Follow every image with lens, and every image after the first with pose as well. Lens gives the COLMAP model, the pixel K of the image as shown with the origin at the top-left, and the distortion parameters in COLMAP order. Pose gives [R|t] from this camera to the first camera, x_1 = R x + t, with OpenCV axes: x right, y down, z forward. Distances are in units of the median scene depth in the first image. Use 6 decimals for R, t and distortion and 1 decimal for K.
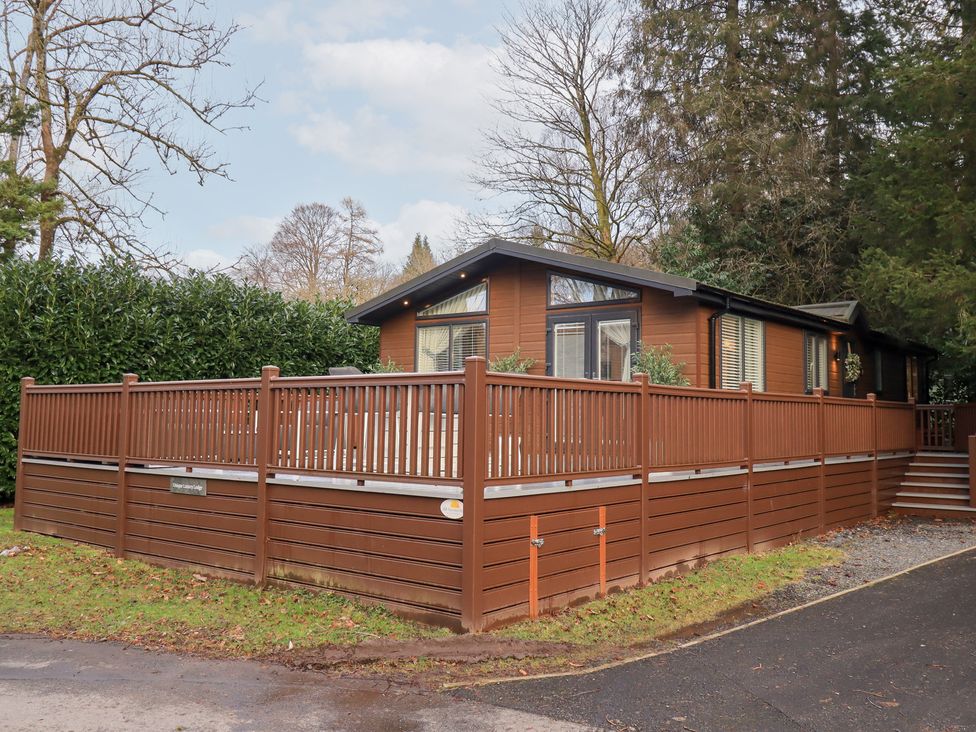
lens RADIAL K [[910.6, 0, 493.5], [0, 910.6, 371.5], [0, 0, 1]] dist [-0.009173, 0.000000]
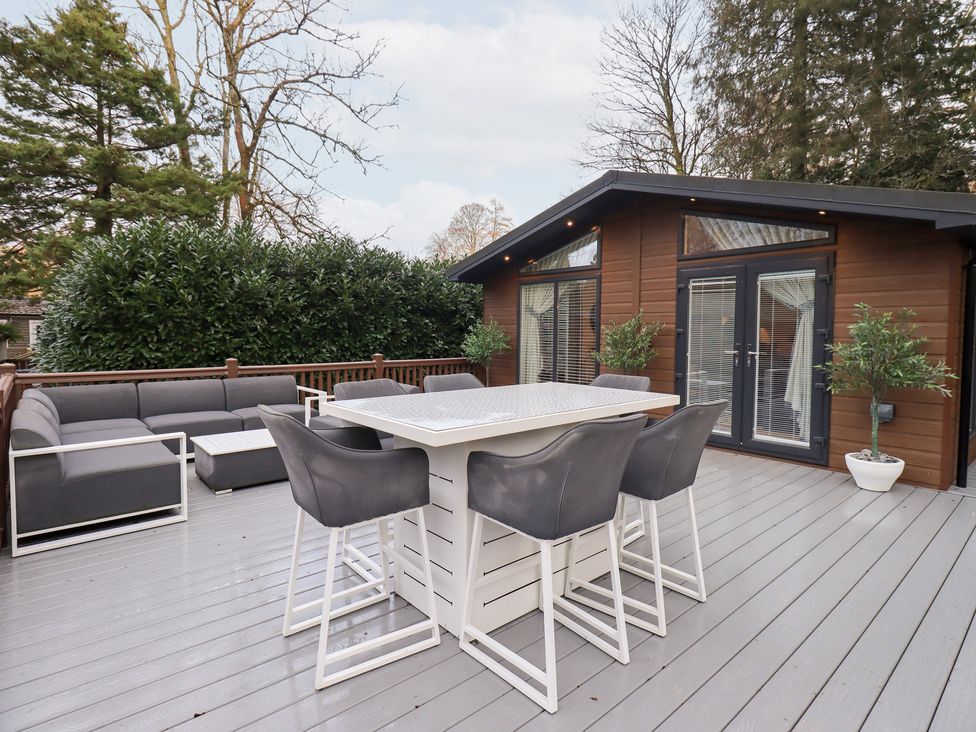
lens RADIAL K [[515.6, 0, 490.4], [0, 515.6, 360.2], [0, 0, 1]] dist [0.005916, -0.001362]
pose [[0.984646, 0.006212, -0.174452, -0.019223], [0.012906, 0.994041, 0.108238, -0.027279], [0.174085, -0.108827, 0.978699, 0.437398]]
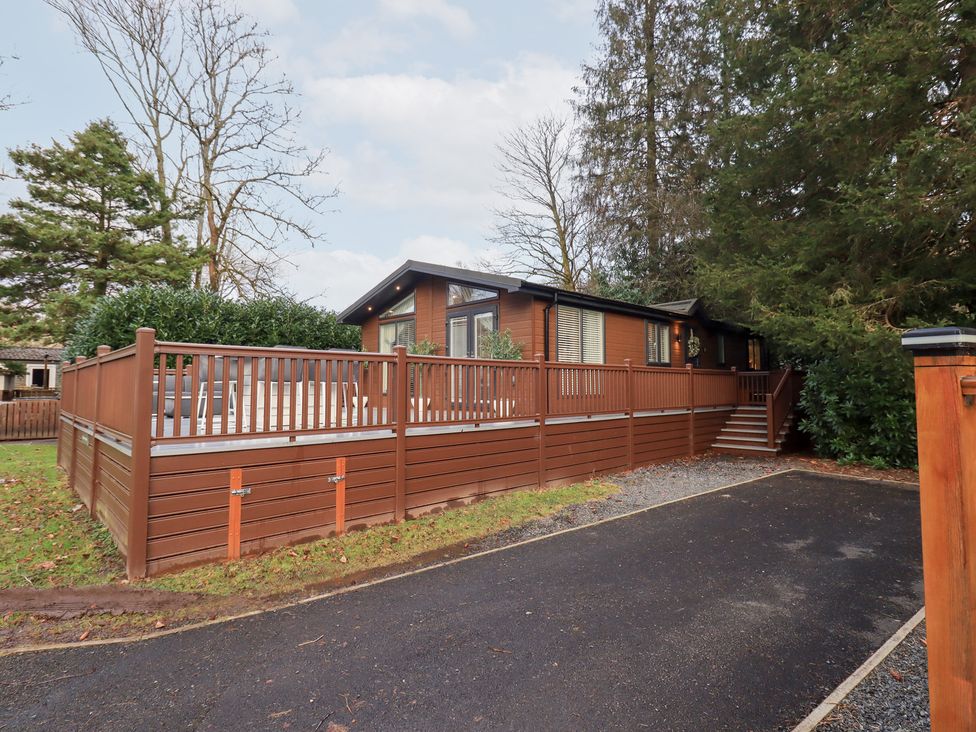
lens RADIAL K [[515.6, 0, 496.6], [0, 515.6, 365.8], [0, 0, 1]] dist [0.005916, -0.001362]
pose [[0.991897, -0.017921, -0.125777, 0.196666], [0.019167, 0.999778, 0.008702, 0.012988], [0.125593, -0.011042, 0.992020, 0.174204]]
